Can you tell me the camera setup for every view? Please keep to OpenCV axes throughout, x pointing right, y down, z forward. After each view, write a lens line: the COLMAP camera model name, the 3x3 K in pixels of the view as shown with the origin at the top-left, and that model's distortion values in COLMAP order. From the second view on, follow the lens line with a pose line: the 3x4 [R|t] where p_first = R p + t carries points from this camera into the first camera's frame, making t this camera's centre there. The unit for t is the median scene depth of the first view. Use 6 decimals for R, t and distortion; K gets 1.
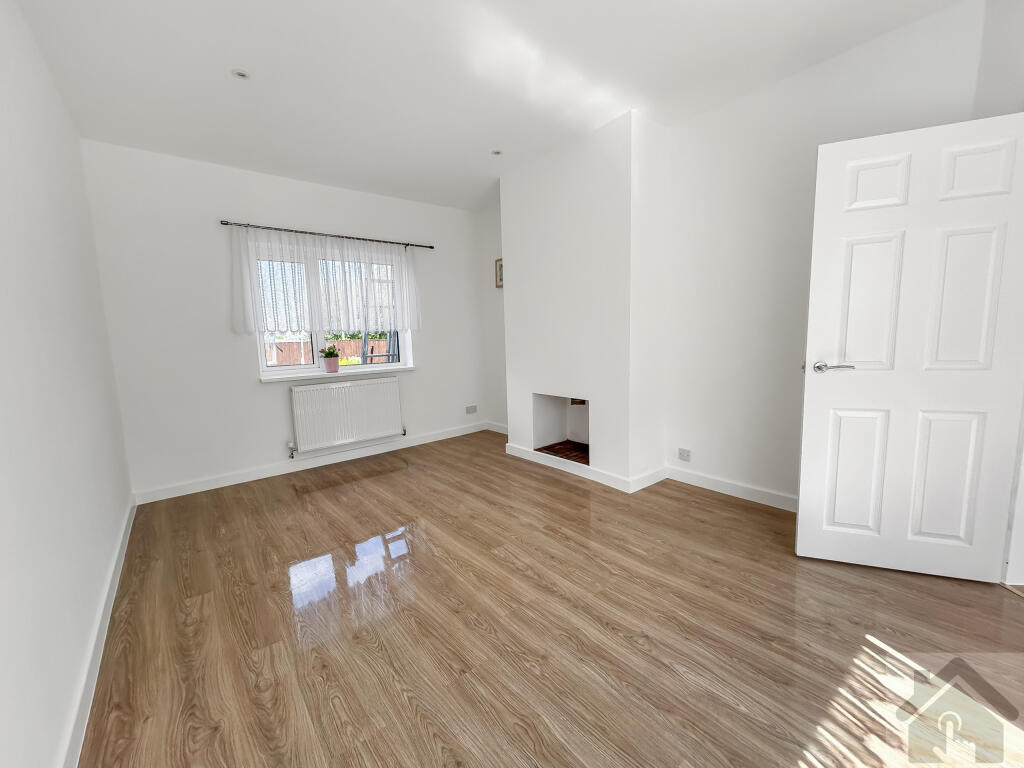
lens RADIAL K [[407.3, 0, 512.0], [0, 407.3, 384.0], [0, 0, 1]] dist [0.001433, 0.000095]
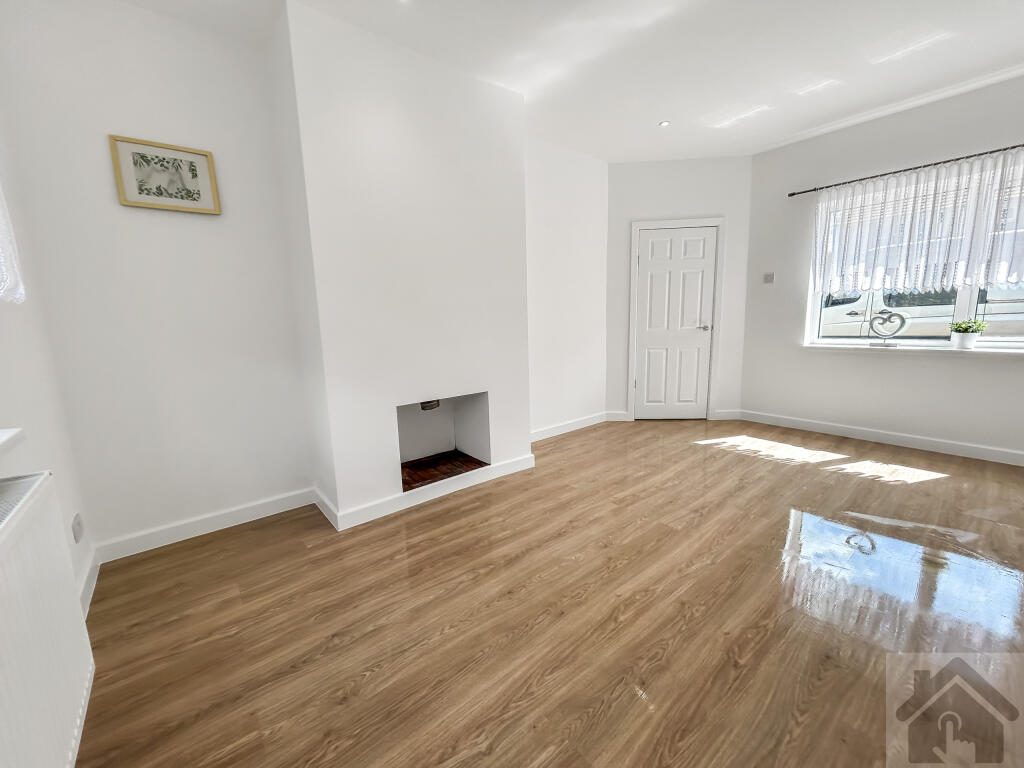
lens RADIAL K [[407.3, 0, 512.0], [0, 407.3, 384.0], [0, 0, 1]] dist [0.001433, 0.000095]
pose [[0.007390, -0.131022, 0.991352, -0.731661], [0.143986, 0.981187, 0.128605, -0.088525], [-0.989552, 0.141790, 0.026116, 0.986105]]
